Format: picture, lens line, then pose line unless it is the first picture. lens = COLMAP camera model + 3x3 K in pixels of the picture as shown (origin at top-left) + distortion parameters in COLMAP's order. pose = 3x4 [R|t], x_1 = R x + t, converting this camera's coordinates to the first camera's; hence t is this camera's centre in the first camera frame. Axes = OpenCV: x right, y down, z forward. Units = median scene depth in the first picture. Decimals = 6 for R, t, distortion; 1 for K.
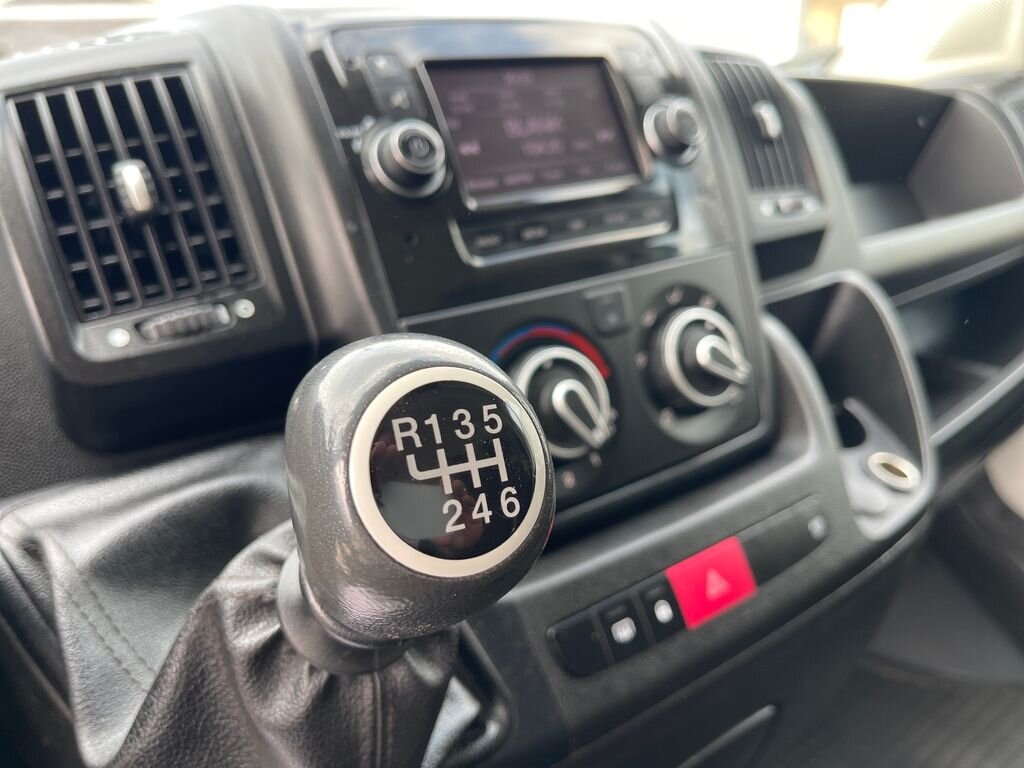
lens RADIAL K [[784.5, 0, 510.9], [0, 784.5, 383.6], [0, 0, 1]] dist [0.032436, -0.007065]
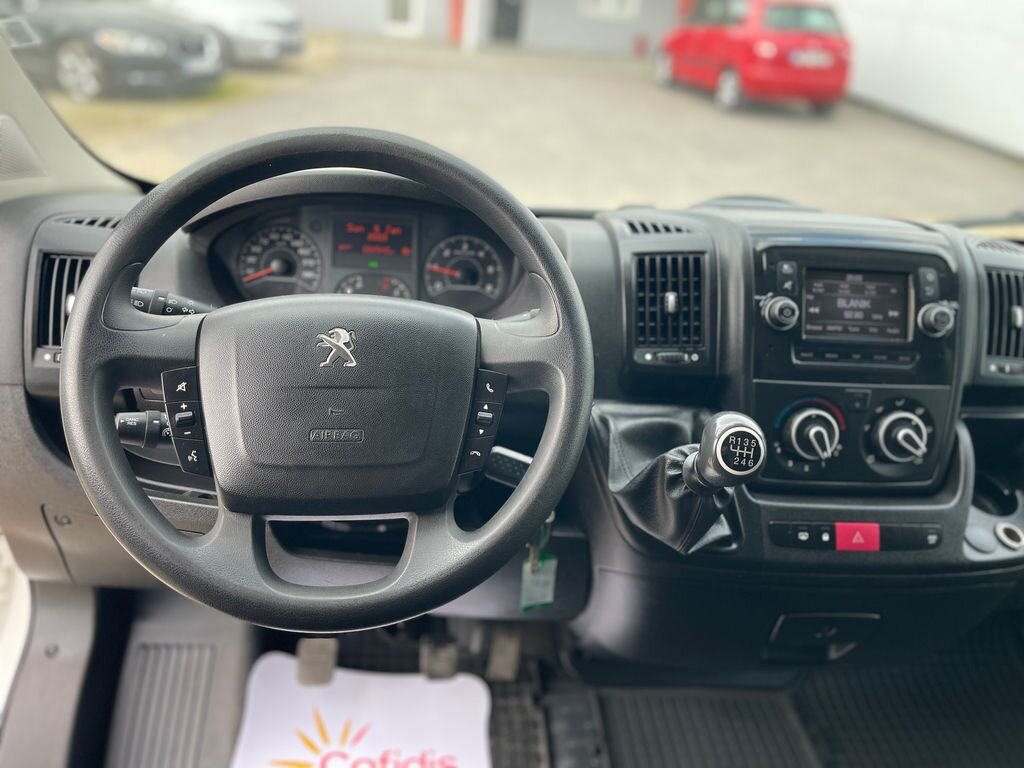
lens RADIAL K [[784.5, 0, 511.4], [0, 784.5, 385.5], [0, 0, 1]] dist [0.032436, -0.007065]
pose [[0.849960, 0.332324, -0.408814, 0.216927], [-0.285408, 0.942679, 0.172913, -0.265865], [0.442844, -0.030290, 0.896087, -1.472162]]
